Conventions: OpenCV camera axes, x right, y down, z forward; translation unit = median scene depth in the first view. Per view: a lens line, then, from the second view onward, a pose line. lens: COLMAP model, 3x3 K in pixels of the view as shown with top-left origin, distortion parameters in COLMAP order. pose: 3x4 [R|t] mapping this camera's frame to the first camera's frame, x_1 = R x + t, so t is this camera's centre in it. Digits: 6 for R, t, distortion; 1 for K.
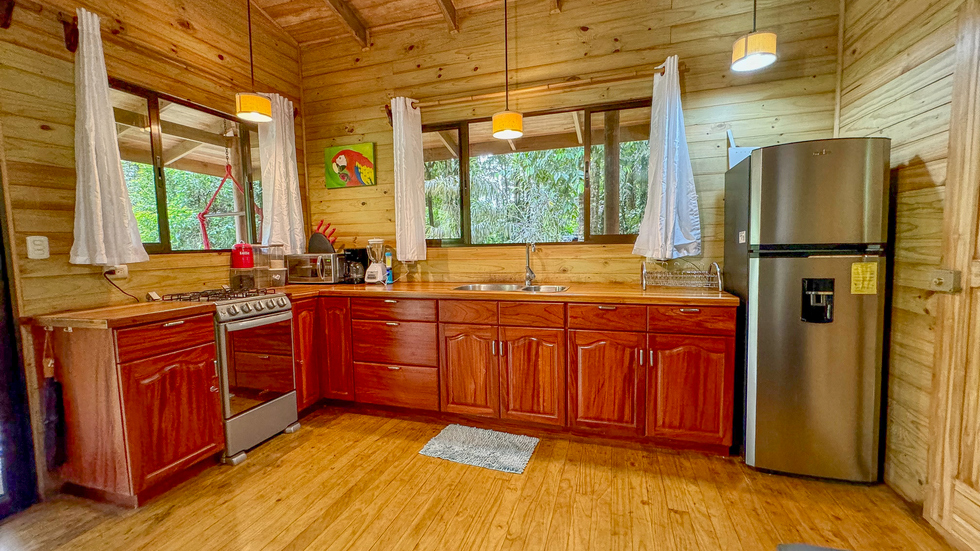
lens RADIAL K [[392.1, 0, 489.7], [0, 392.1, 273.4], [0, 0, 1]] dist [-0.003317, -0.000087]
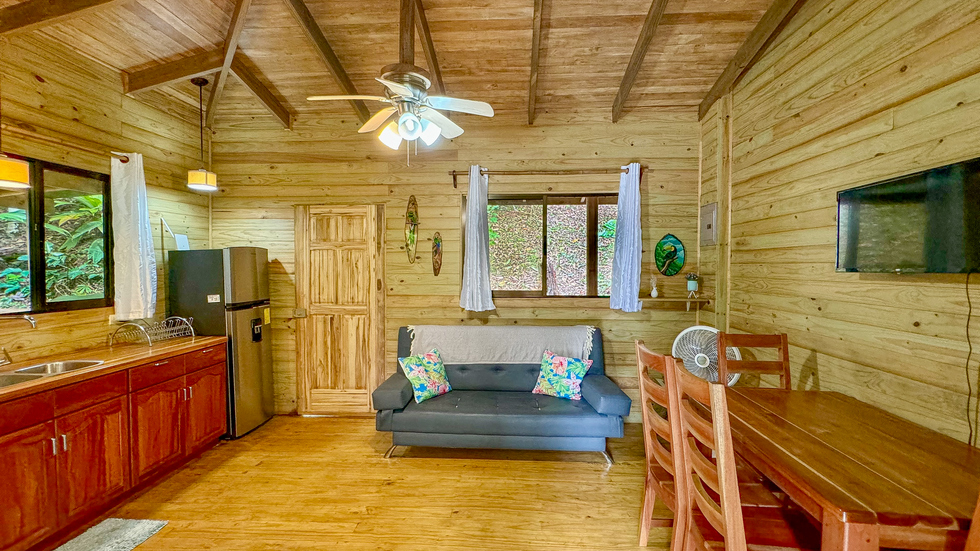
lens RADIAL K [[412.3, 0, 487.5], [0, 412.3, 274.3], [0, 0, 1]] dist [-0.003498, 0.000425]
pose [[-0.246223, -0.001649, 0.969212, -1.085232], [0.080927, 0.996472, 0.022254, -0.122711], [-0.965829, 0.083915, -0.245220, 0.301920]]
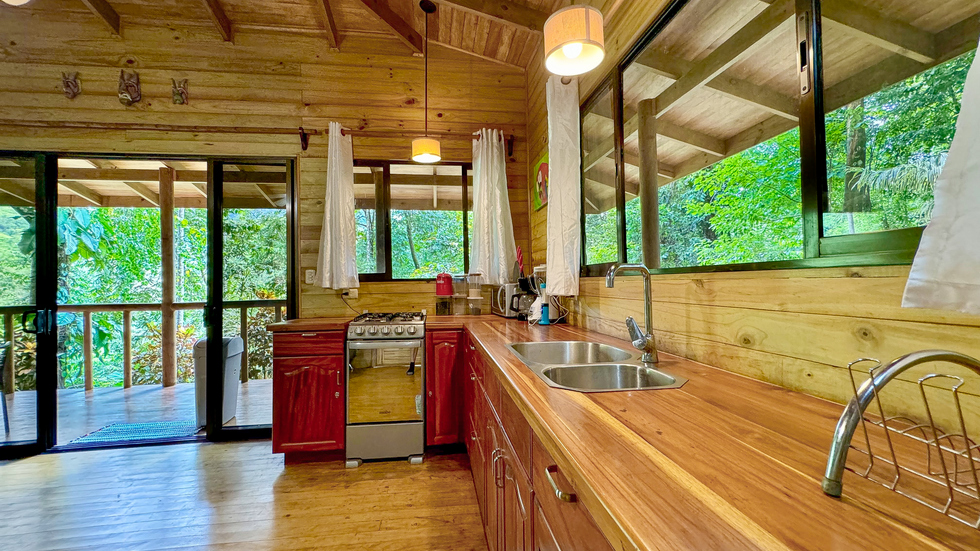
lens RADIAL K [[392.1, 0, 488.2], [0, 392.1, 273.5], [0, 0, 1]] dist [-0.003317, -0.000087]
pose [[0.434256, -0.007185, -0.900761, 0.503853], [-0.059764, 0.997535, -0.036769, -0.050426], [0.898805, 0.069800, 0.432756, 0.760380]]
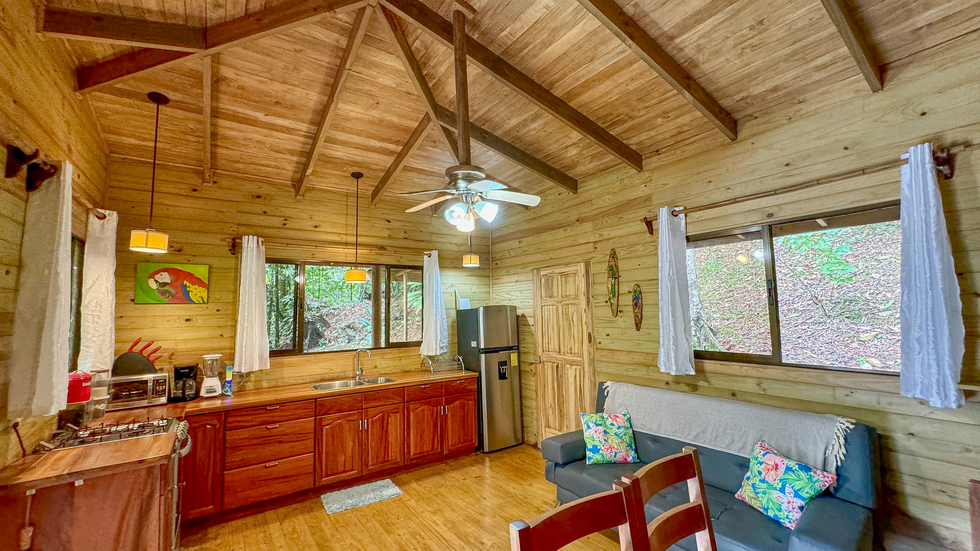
lens RADIAL K [[392.1, 0, 488.8], [0, 392.1, 274.9], [0, 0, 1]] dist [-0.003317, -0.000087]
pose [[0.608254, 0.081417, 0.789556, -0.943301], [0.069698, 0.985405, -0.155306, -0.112822], [-0.790677, 0.149496, 0.593701, -0.373399]]
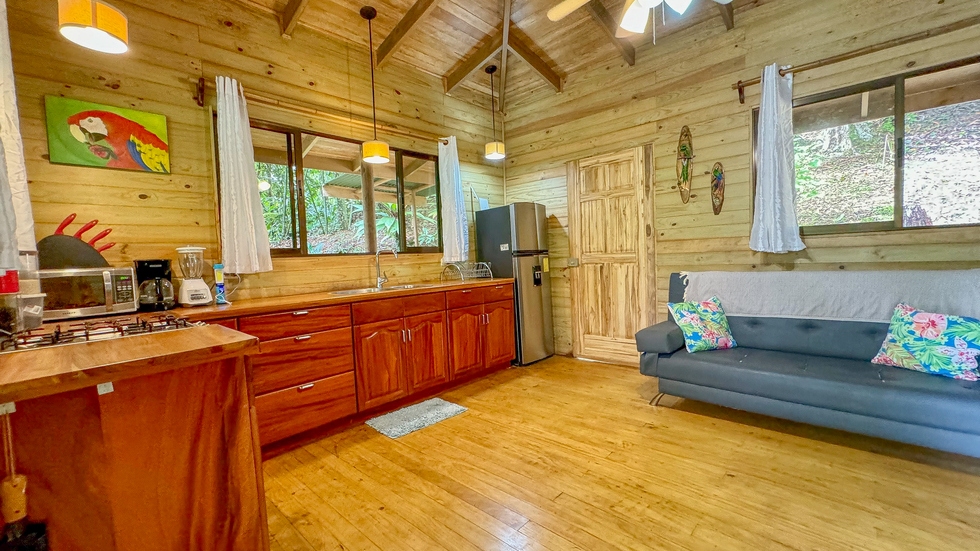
lens RADIAL K [[392.1, 0, 489.7], [0, 392.1, 273.8], [0, 0, 1]] dist [-0.003317, -0.000087]
pose [[0.429243, -0.037520, 0.902409, -0.976266], [0.103072, 0.994644, -0.007672, 0.037091], [-0.897289, 0.096306, 0.430811, 0.233810]]
